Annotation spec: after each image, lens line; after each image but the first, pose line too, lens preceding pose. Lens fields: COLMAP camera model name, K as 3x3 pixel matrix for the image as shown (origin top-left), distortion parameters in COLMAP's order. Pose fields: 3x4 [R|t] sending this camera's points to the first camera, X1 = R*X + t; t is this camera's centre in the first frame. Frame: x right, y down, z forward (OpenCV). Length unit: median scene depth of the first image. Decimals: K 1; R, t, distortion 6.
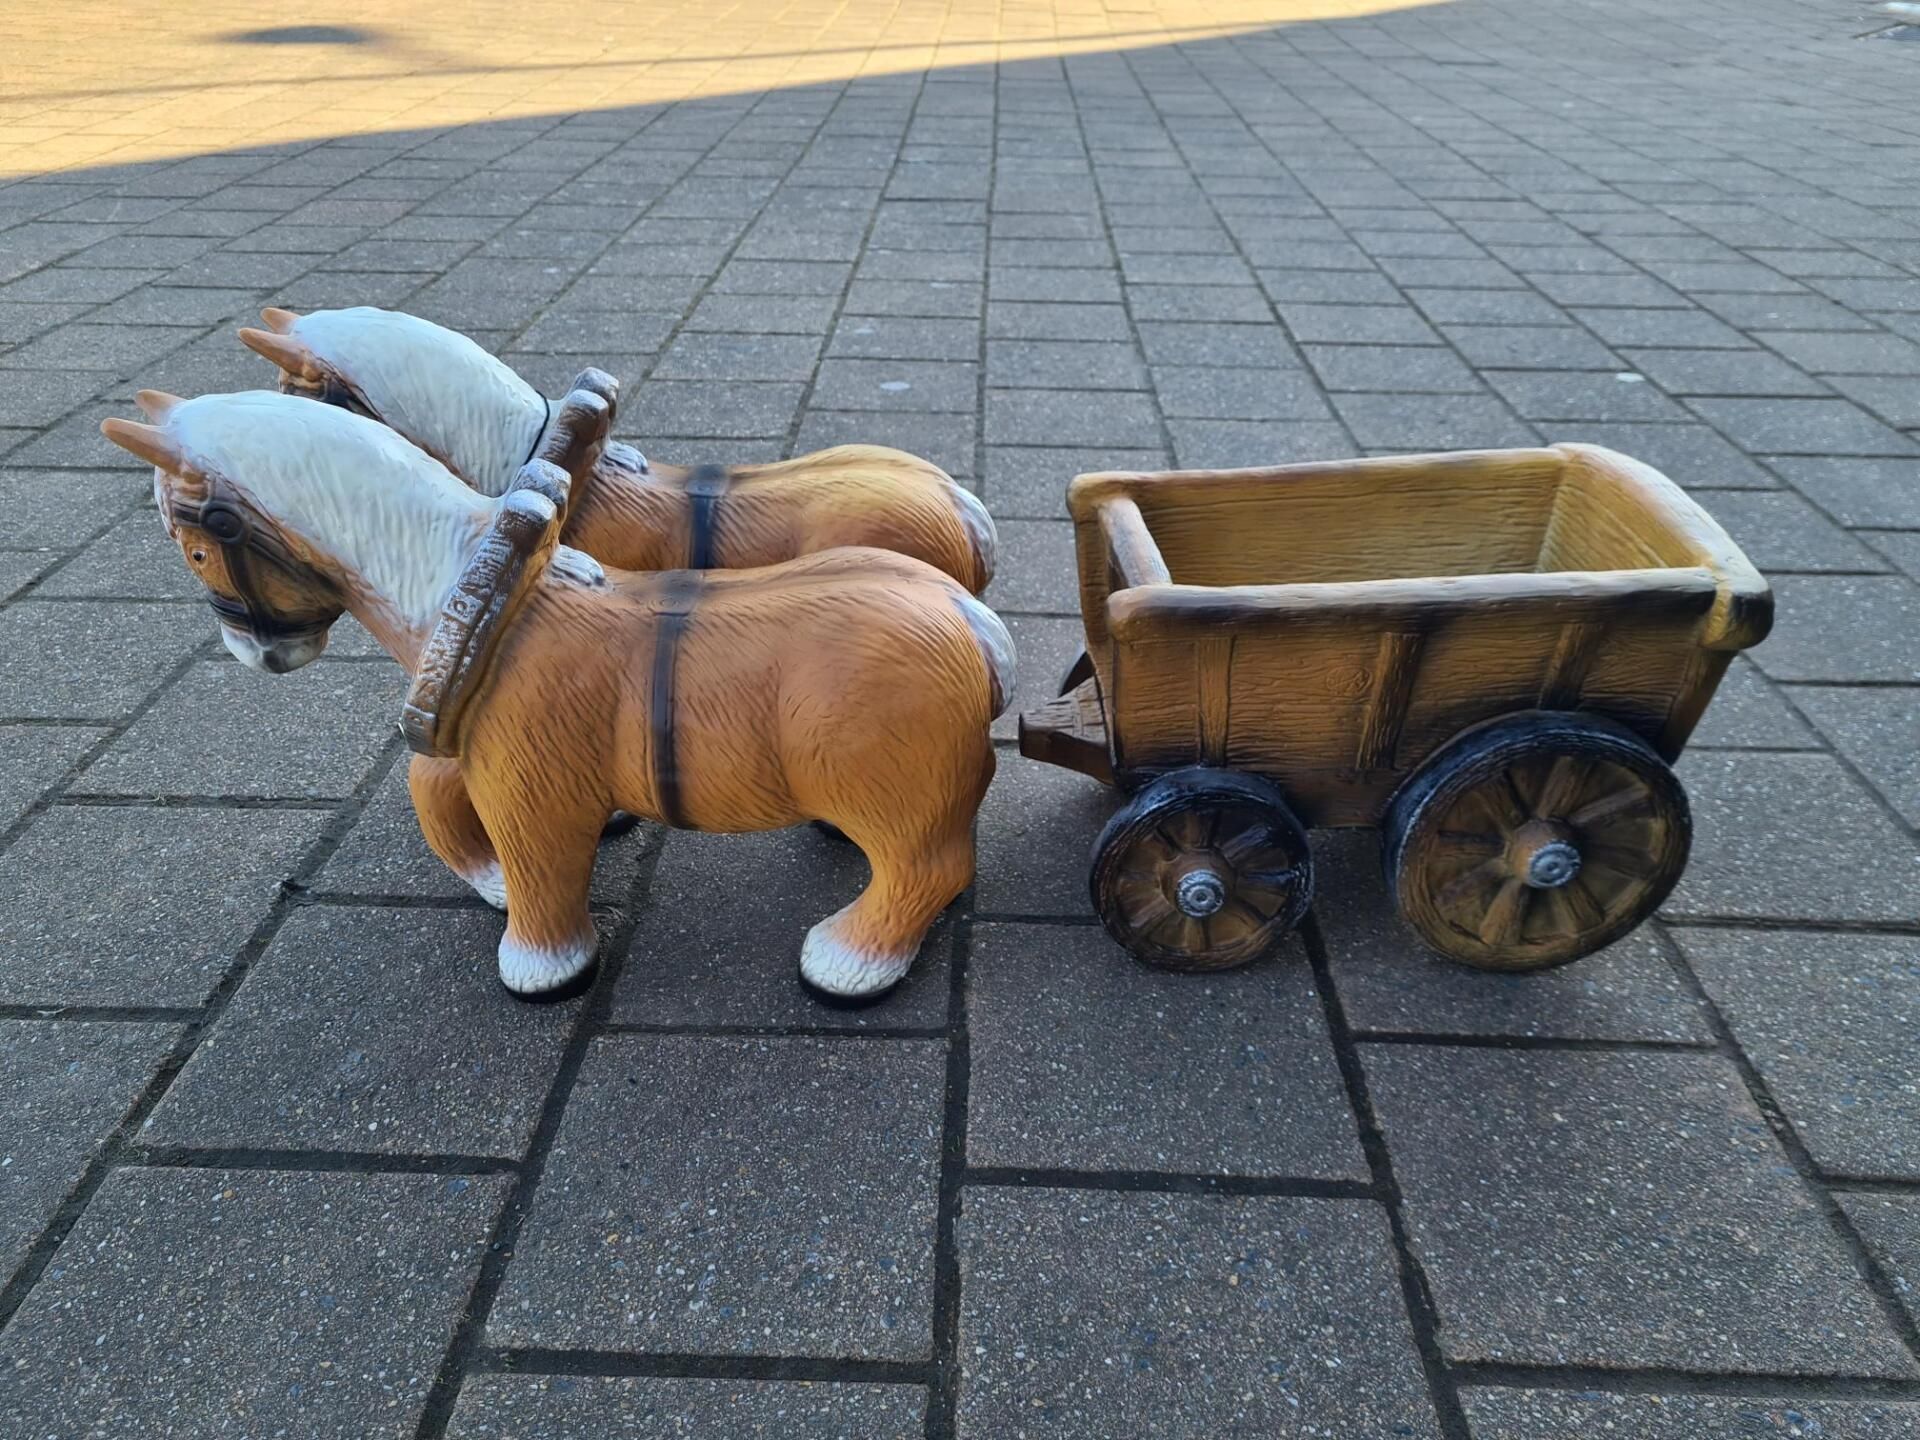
lens RADIAL K [[1523.7, 0, 924.4], [0, 1523.7, 716.4], [0, 0, 1]] dist [0.066679, -0.069733]
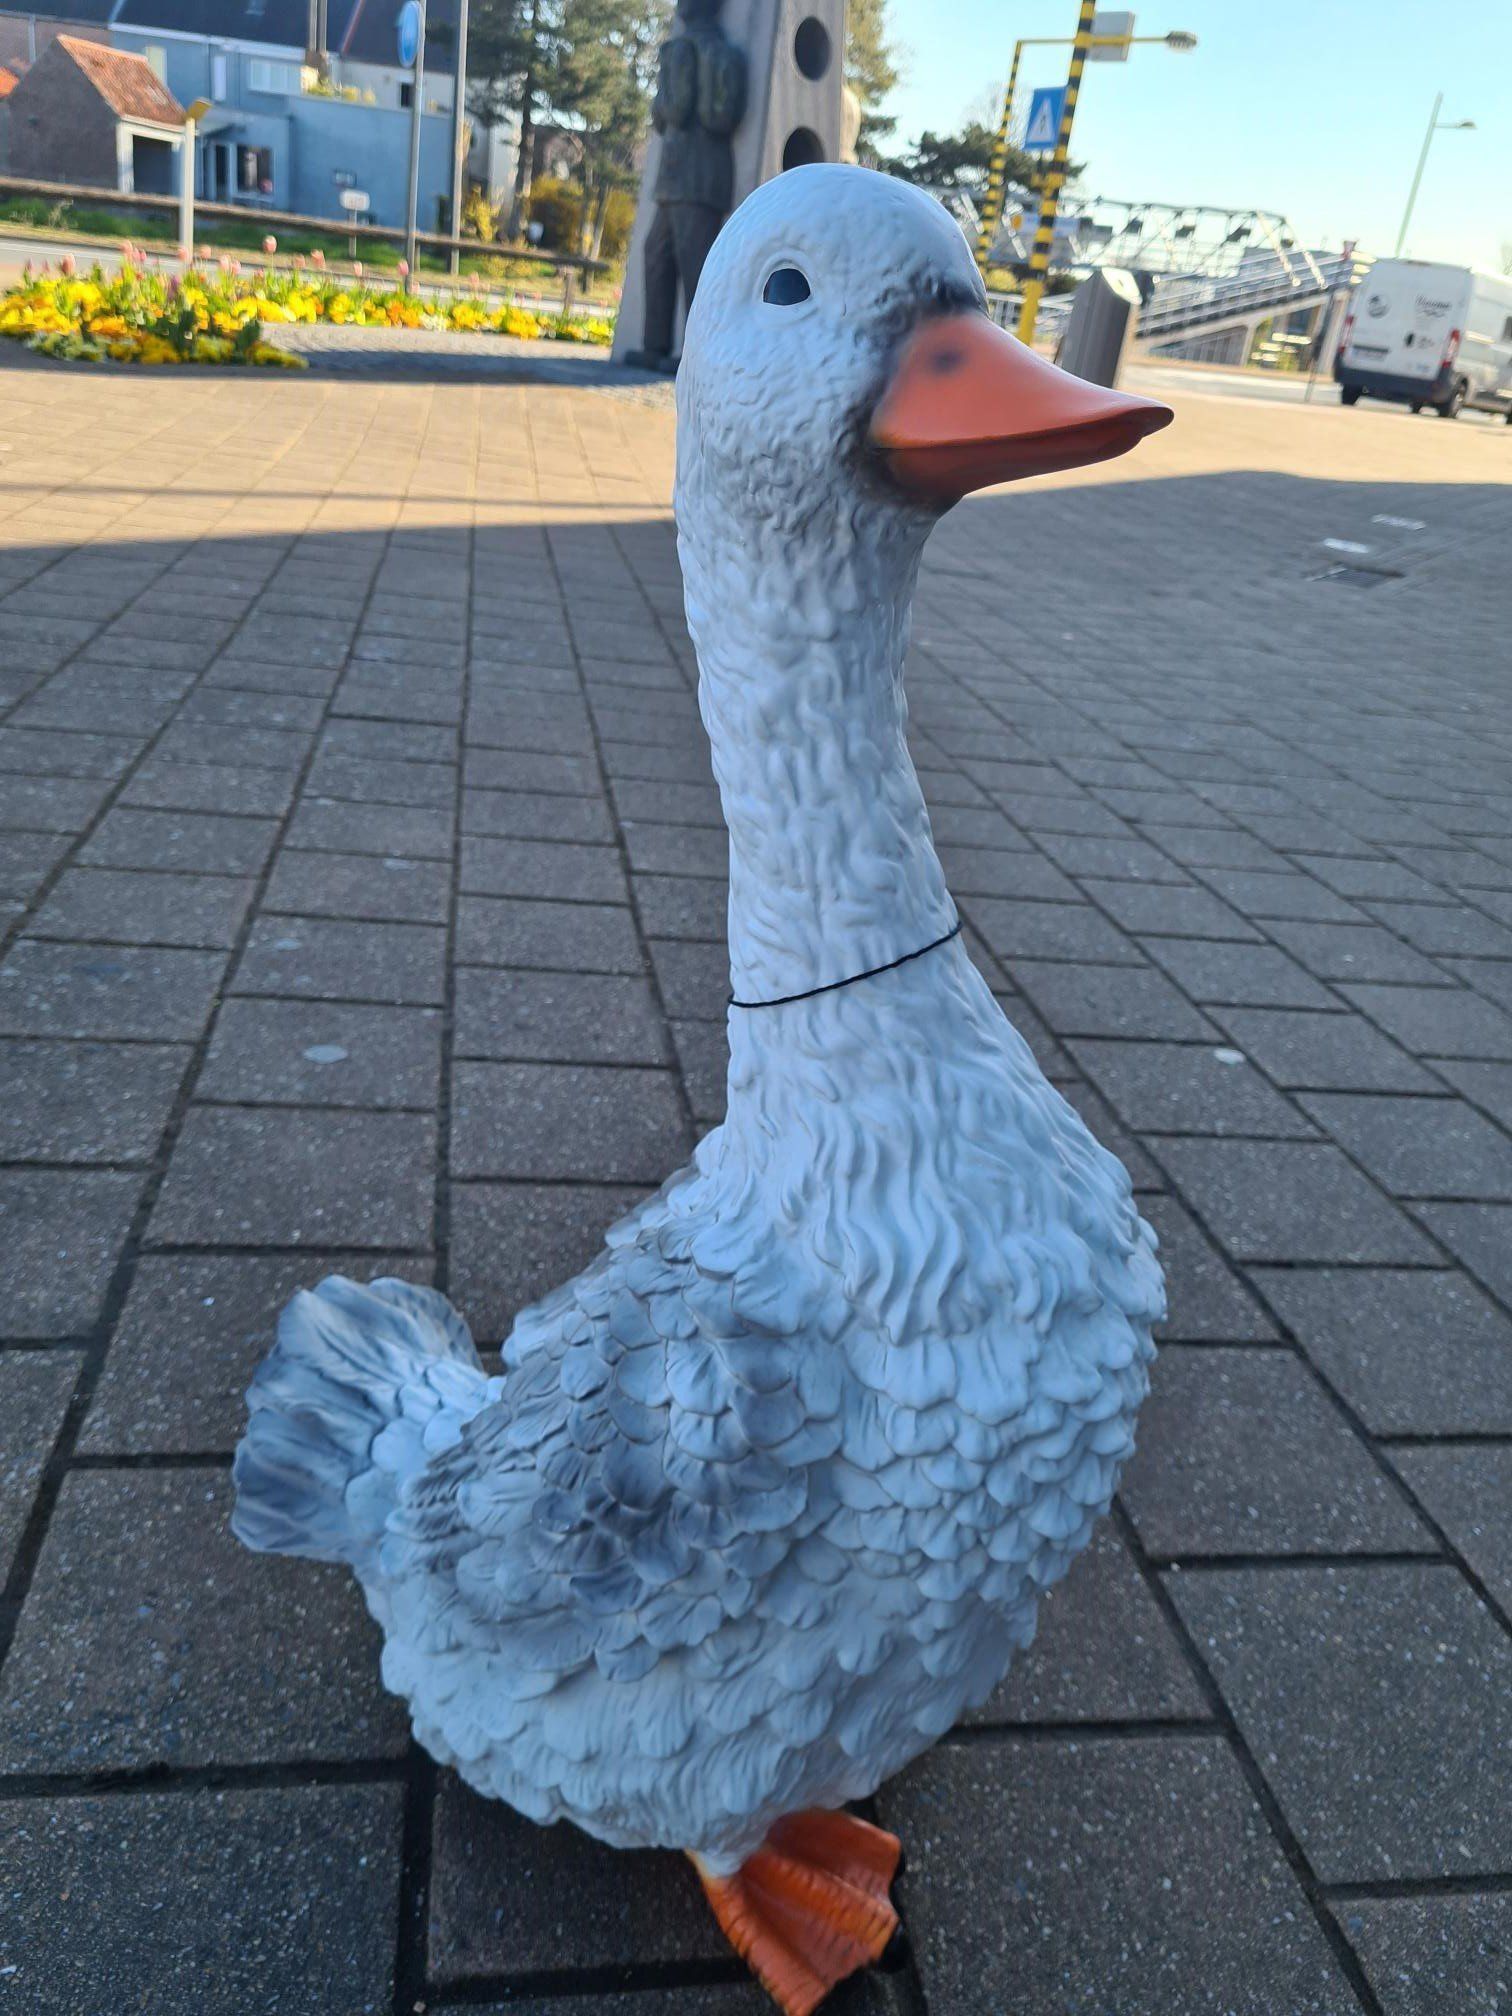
lens RADIAL K [[1601.3, 0, 756.0], [0, 1601.3, 1008.0], [0, 0, 1]] dist [0.050909, -0.059754]
pose [[0.972869, 0.029765, 0.229435, 0.003516], [-0.008873, 0.995761, -0.091554, -0.152042], [-0.231188, 0.087035, 0.969008, 0.192579]]
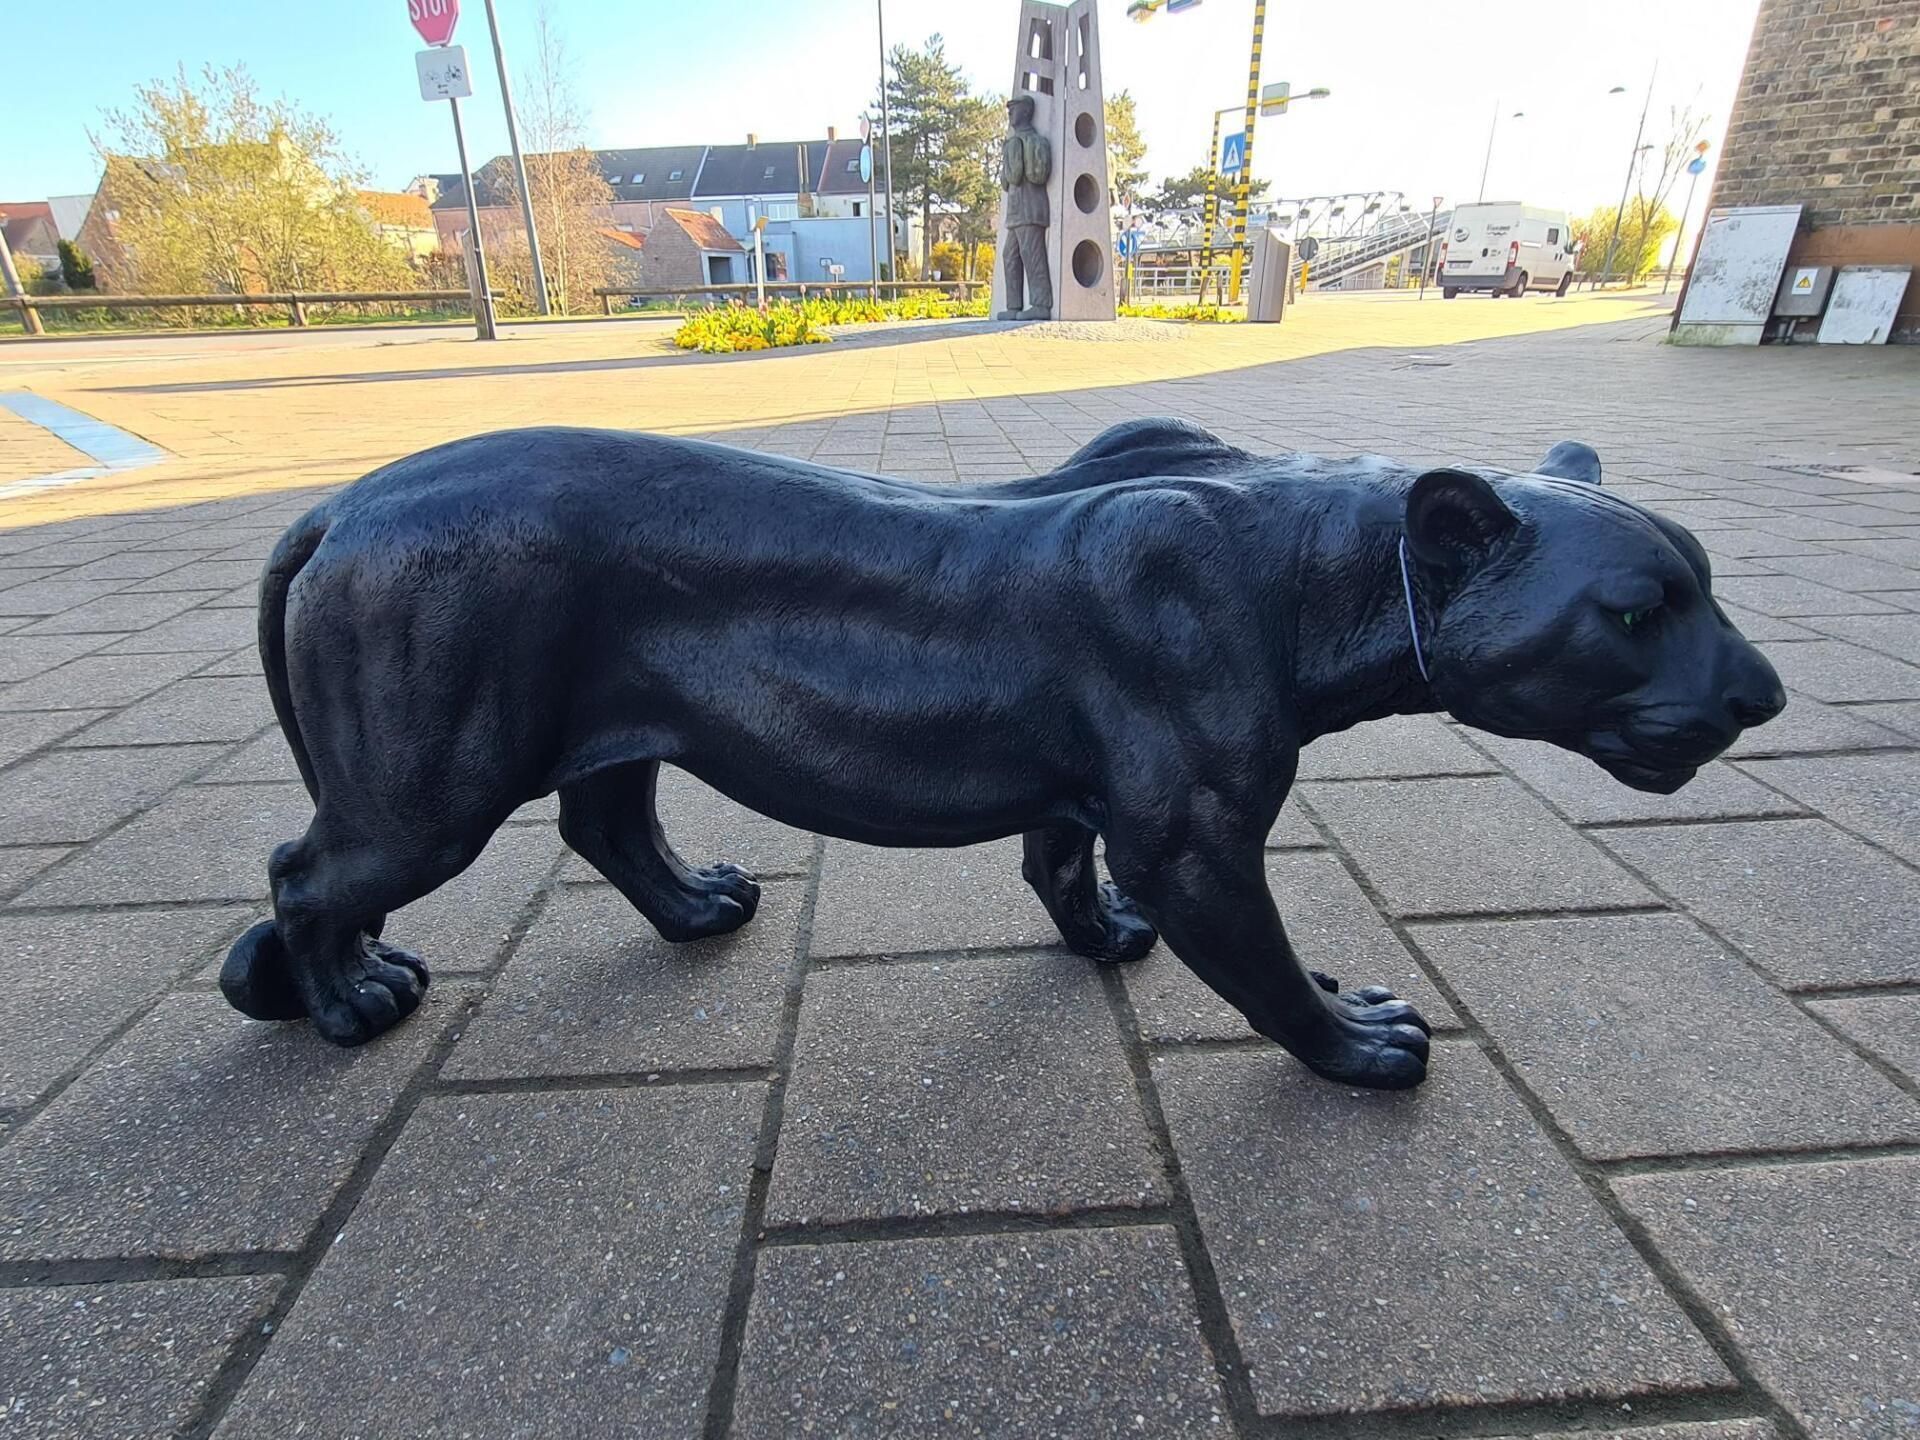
lens RADIAL K [[966.0, 0, 961.4], [0, 966.0, 716.8], [0, 0, 1]] dist [-0.004475, 0.001257]
pose [[0.995244, -0.055746, 0.079885, -0.070809], [0.063858, 0.992642, -0.102883, 0.181711], [-0.073562, 0.107495, 0.991480, -0.178992]]
